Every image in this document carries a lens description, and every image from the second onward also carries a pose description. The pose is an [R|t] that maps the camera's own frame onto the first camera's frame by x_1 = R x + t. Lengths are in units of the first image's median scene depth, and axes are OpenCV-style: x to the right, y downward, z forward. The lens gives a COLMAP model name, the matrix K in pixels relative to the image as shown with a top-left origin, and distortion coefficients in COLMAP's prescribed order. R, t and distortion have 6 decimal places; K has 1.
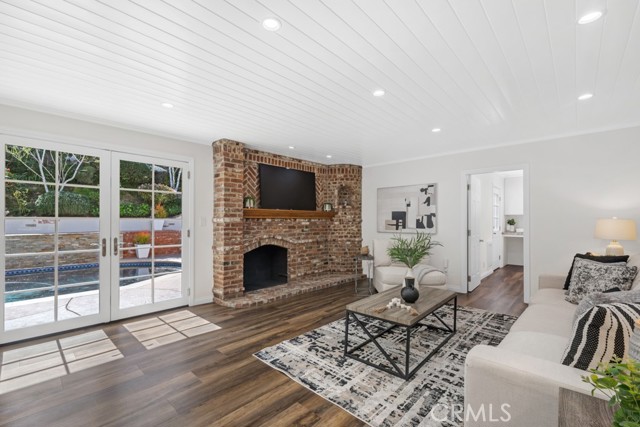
lens RADIAL K [[275.4, 0, 319.5], [0, 275.4, 218.5], [0, 0, 1]] dist [0.000238, 0.000520]
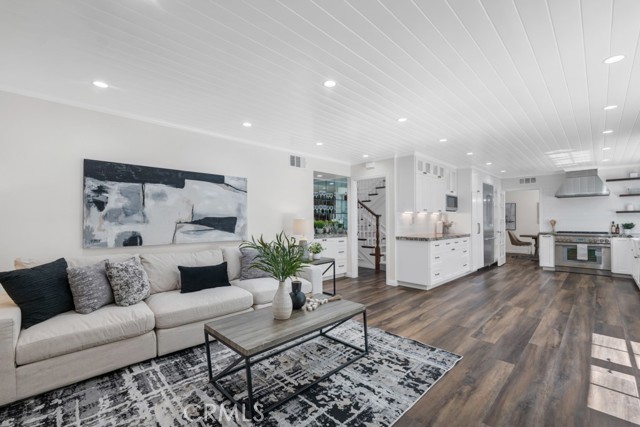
lens RADIAL K [[275.4, 0, 318.0], [0, 275.4, 219.6], [0, 0, 1]] dist [0.000238, 0.000520]
pose [[-0.998670, 0.002362, 0.051505, 0.203222], [0.001545, 0.999872, -0.015896, 0.021737], [-0.051536, -0.015795, -0.998546, 1.871569]]
